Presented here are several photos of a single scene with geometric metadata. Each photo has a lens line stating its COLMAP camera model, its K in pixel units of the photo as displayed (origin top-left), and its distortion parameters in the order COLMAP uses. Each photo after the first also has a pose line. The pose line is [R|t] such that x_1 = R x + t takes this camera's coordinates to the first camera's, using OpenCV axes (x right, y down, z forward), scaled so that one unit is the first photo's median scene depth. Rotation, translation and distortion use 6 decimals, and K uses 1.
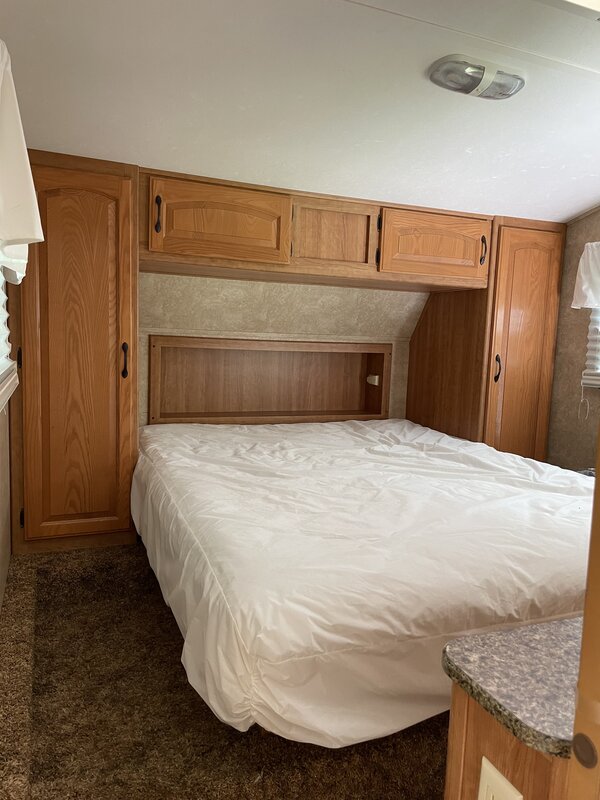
lens RADIAL K [[605.1, 0, 301.6], [0, 605.1, 404.3], [0, 0, 1]] dist [0.075676, -0.098528]
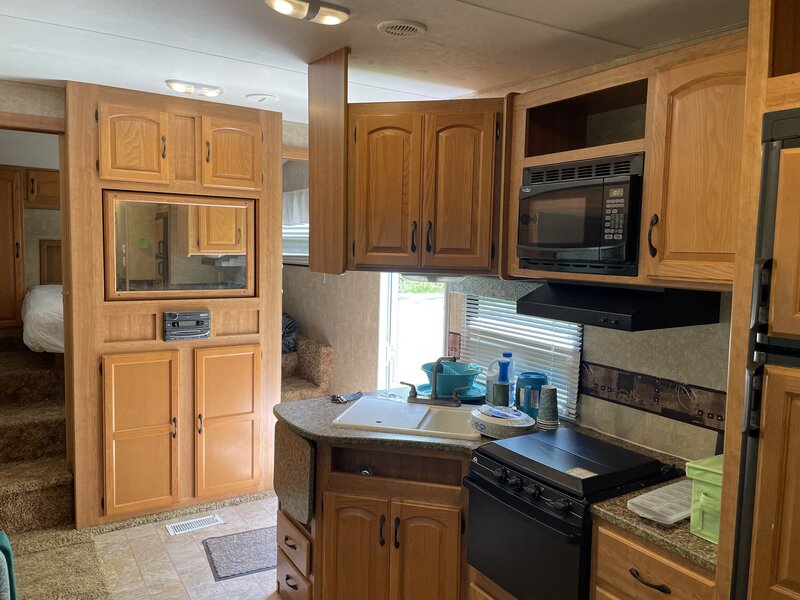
lens RADIAL K [[605.1, 0, 401.5], [0, 605.1, 294.4], [0, 0, 1]] dist [0.075676, -0.098528]
pose [[0.985882, -0.036668, 0.163376, 0.740637], [0.041974, 0.998694, -0.029145, 0.219249], [-0.162094, 0.035591, 0.986133, -1.484610]]
